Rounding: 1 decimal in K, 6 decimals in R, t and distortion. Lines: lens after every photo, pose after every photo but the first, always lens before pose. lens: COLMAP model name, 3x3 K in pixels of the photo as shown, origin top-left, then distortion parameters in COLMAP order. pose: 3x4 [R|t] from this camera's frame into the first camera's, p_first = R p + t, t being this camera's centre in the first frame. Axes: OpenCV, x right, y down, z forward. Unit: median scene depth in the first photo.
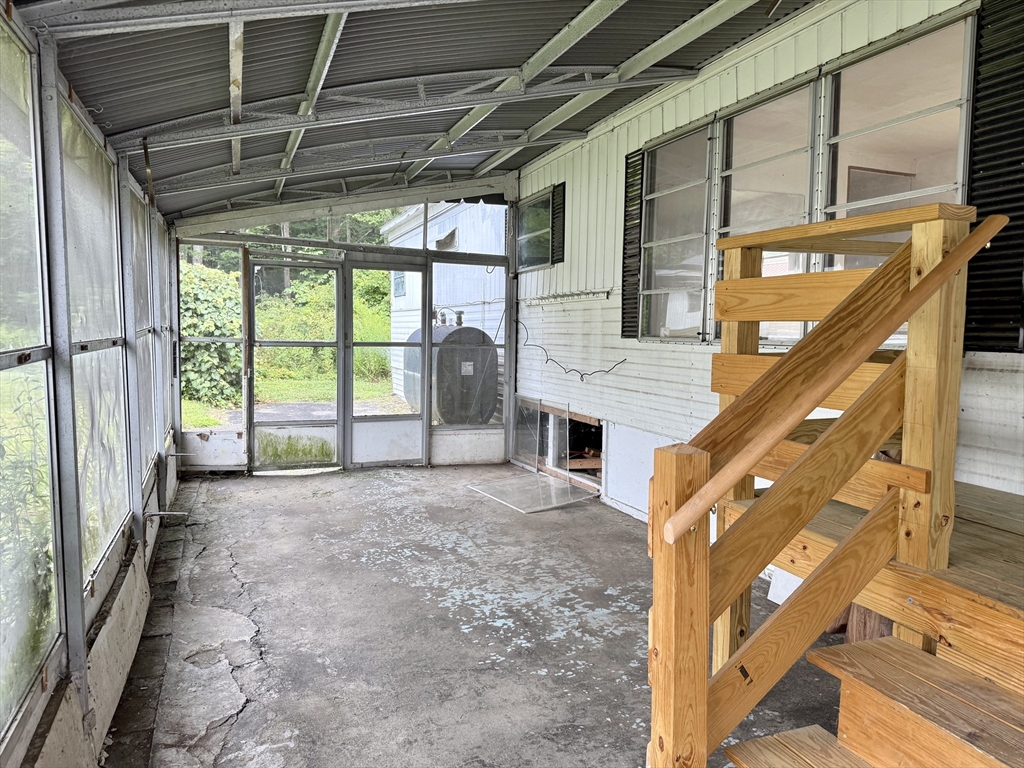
lens RADIAL K [[727.1, 0, 522.0], [0, 727.1, 387.2], [0, 0, 1]] dist [0.039096, -0.039006]
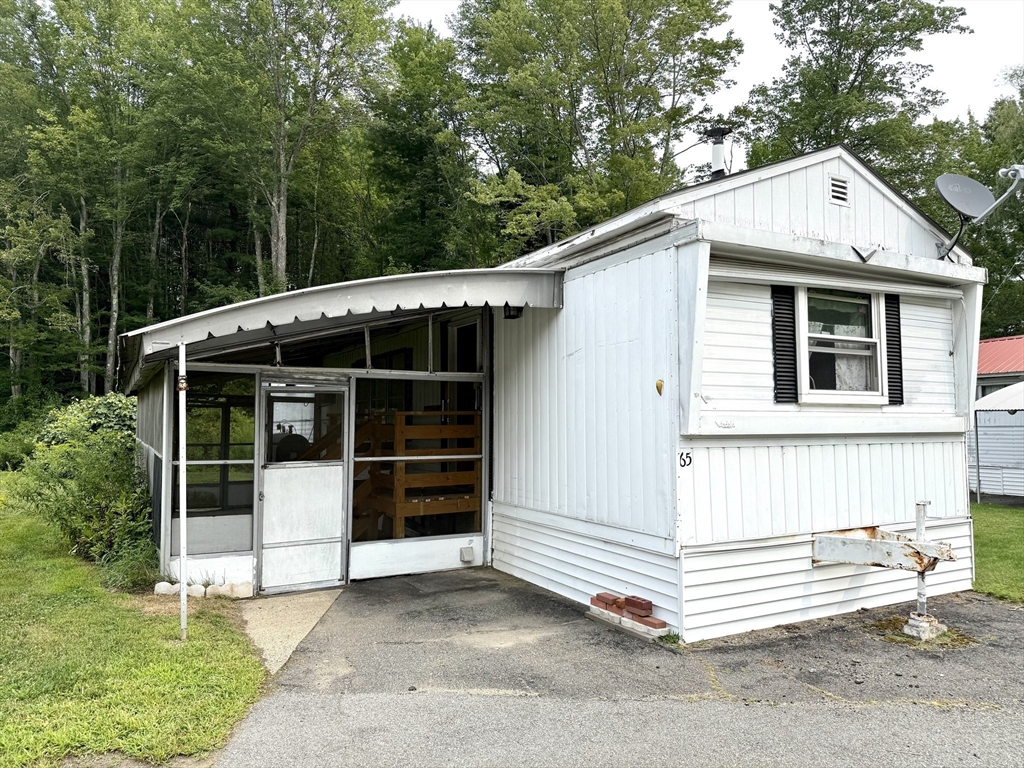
lens RADIAL K [[727.1, 0, 510.0], [0, 727.1, 373.0], [0, 0, 1]] dist [0.039096, -0.039006]
pose [[0.992578, -0.007654, 0.121365, 0.263359], [0.026348, 0.987846, -0.153188, 0.068475], [-0.118718, 0.155249, 0.980716, -0.989704]]
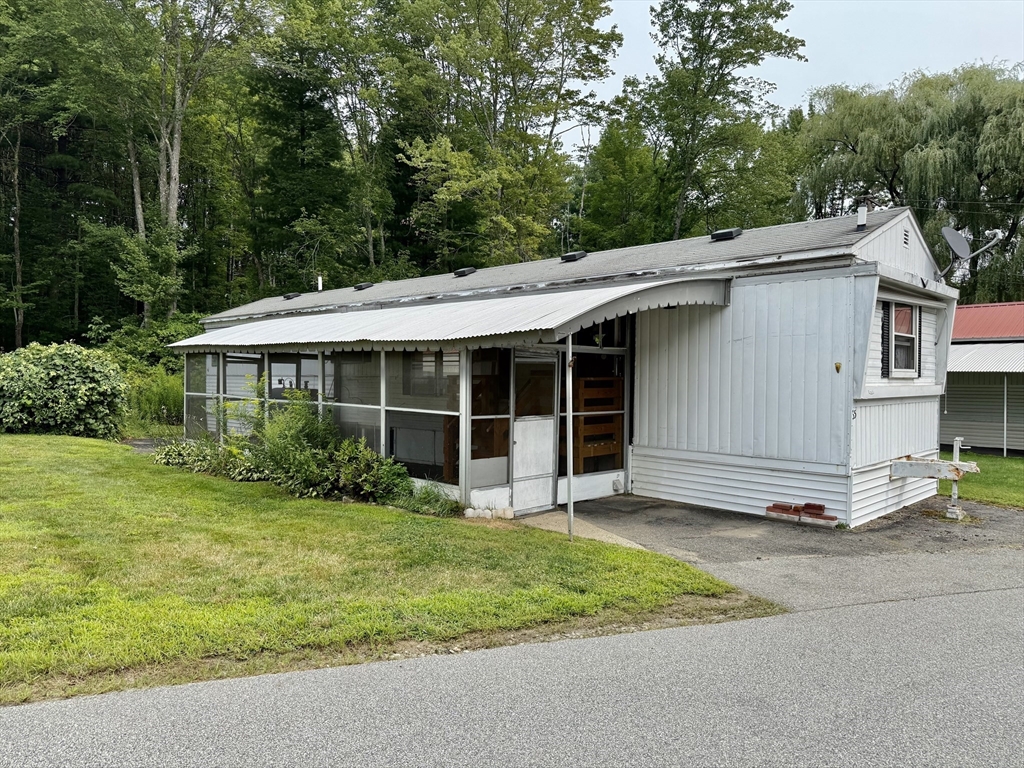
lens RADIAL K [[727.1, 0, 512.5], [0, 727.1, 383.7], [0, 0, 1]] dist [0.039096, -0.039006]
pose [[0.911336, -0.009979, 0.411542, -0.412451], [0.038356, 0.997416, -0.060753, 0.048532], [-0.409872, 0.071151, 0.909364, -1.104933]]
